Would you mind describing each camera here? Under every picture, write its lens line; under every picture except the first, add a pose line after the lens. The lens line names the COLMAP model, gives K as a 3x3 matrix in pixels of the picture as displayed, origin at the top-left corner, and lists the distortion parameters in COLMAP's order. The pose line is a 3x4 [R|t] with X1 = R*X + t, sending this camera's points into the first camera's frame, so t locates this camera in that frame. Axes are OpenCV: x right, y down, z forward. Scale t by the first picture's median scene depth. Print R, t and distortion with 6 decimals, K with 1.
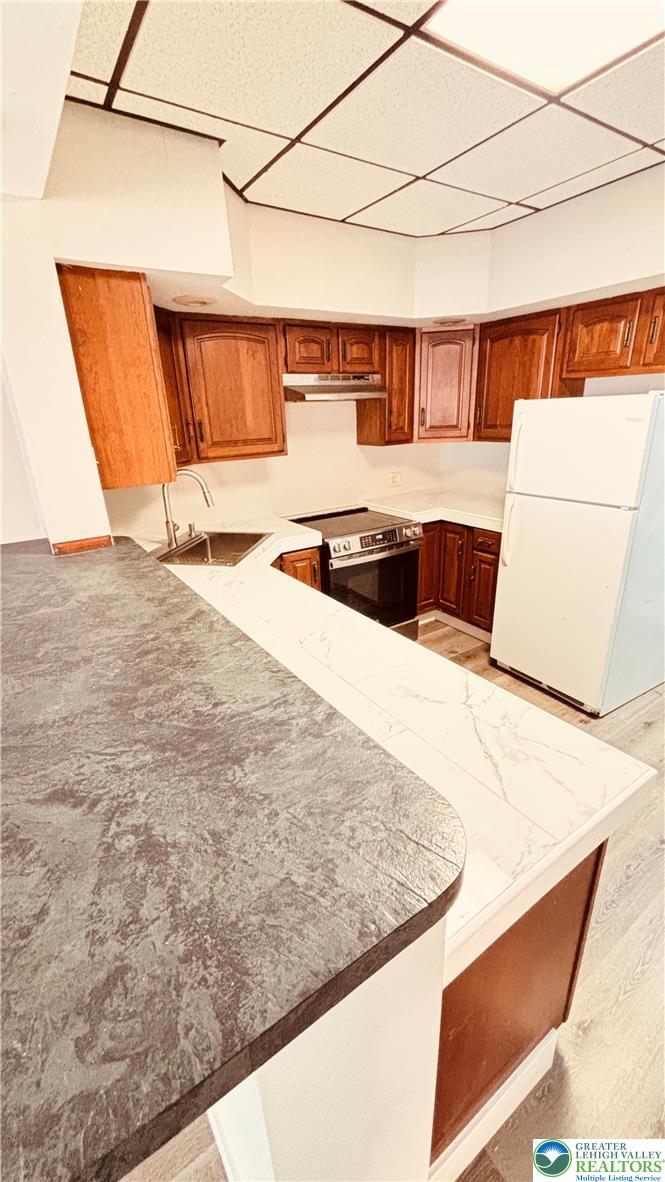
lens RADIAL K [[476.9, 0, 336.9], [0, 476.9, 591.1], [0, 0, 1]] dist [0.012844, -0.001967]
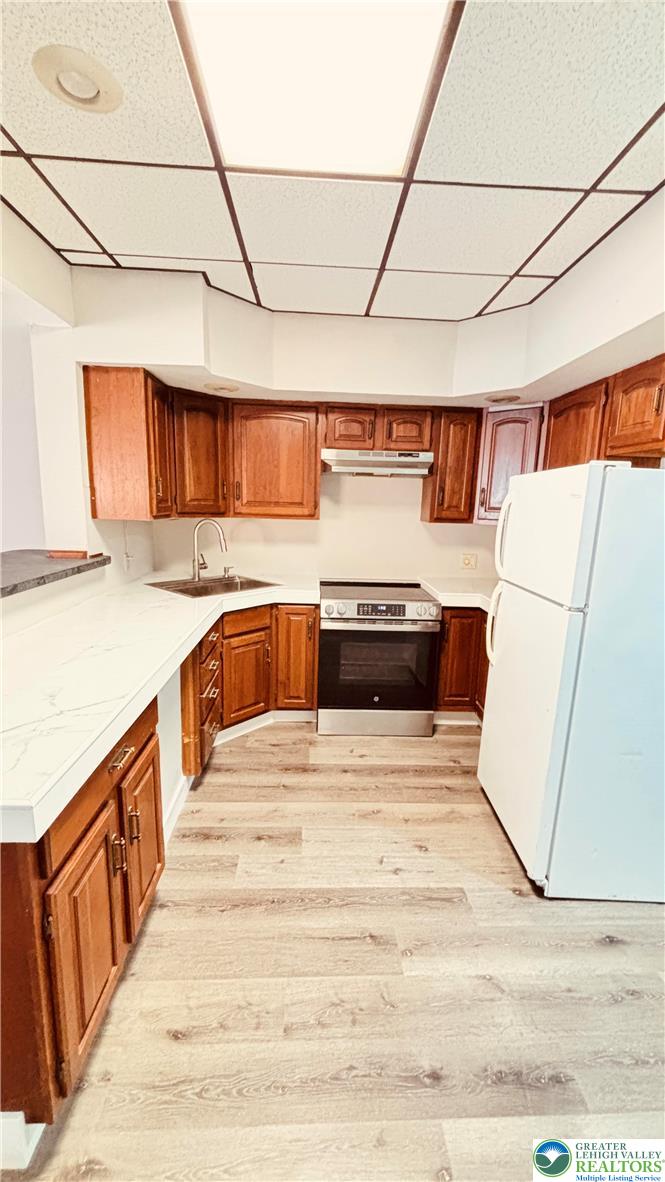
lens RADIAL K [[476.9, 0, 329.7], [0, 476.9, 591.0], [0, 0, 1]] dist [0.012844, -0.001967]
pose [[0.851483, 0.157371, -0.500211, 0.564946], [-0.243100, 0.963671, -0.110636, -0.018885], [0.464628, 0.215806, 0.858806, 0.142436]]
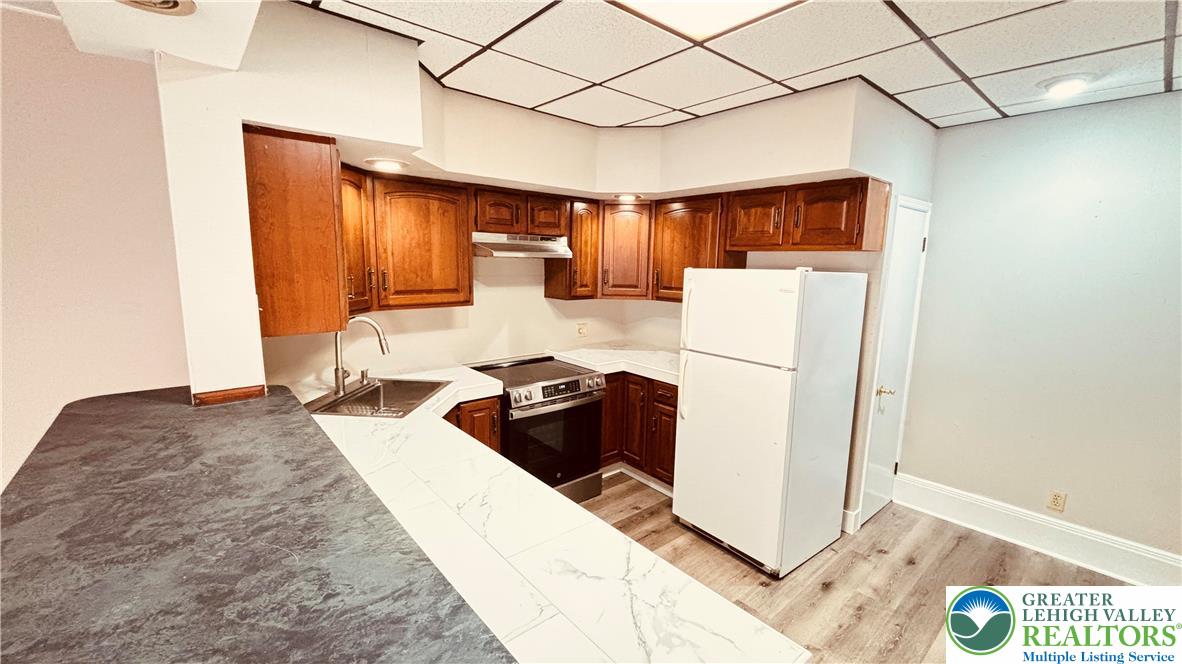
lens RADIAL K [[476.9, 0, 589.7], [0, 476.9, 337.3], [0, 0, 1]] dist [0.012844, -0.001967]
pose [[0.992505, 0.034538, 0.117221, 0.030987], [-0.010008, 0.978982, -0.203703, -0.016349], [-0.121793, 0.201003, 0.971990, -0.004140]]
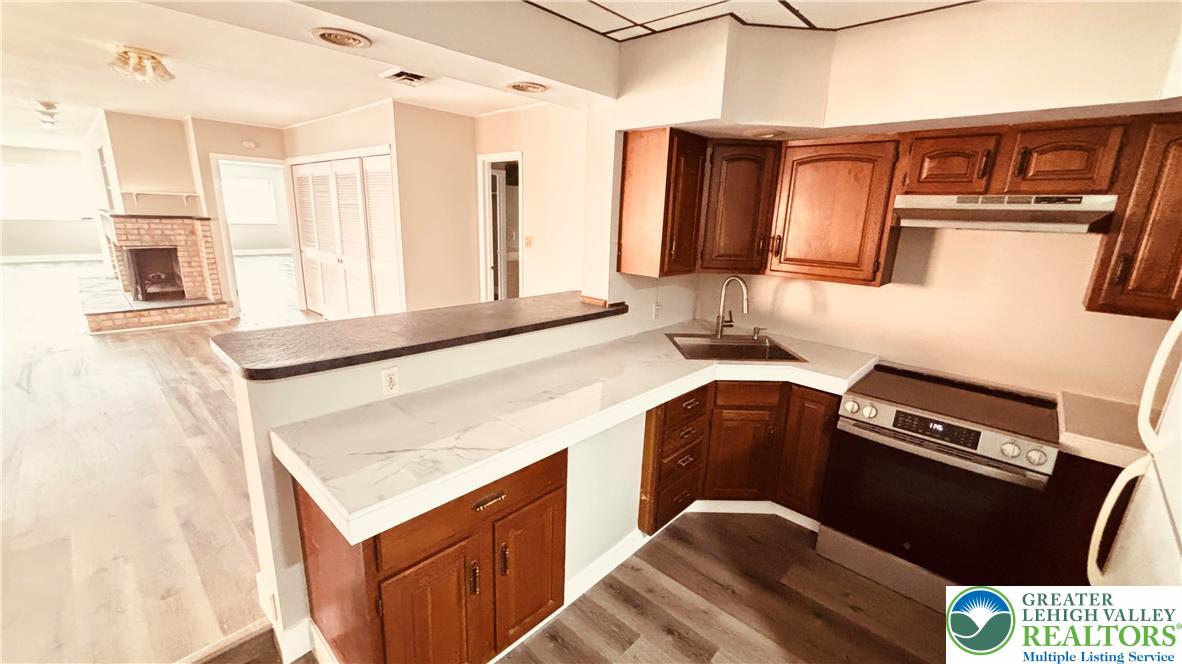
lens RADIAL K [[476.9, 0, 597.3], [0, 476.9, 332.6], [0, 0, 1]] dist [0.012844, -0.001967]
pose [[0.239832, 0.284137, -0.928303, 0.670158], [-0.392458, 0.902970, 0.174989, -0.197818], [0.887951, 0.322352, 0.328073, 0.377533]]
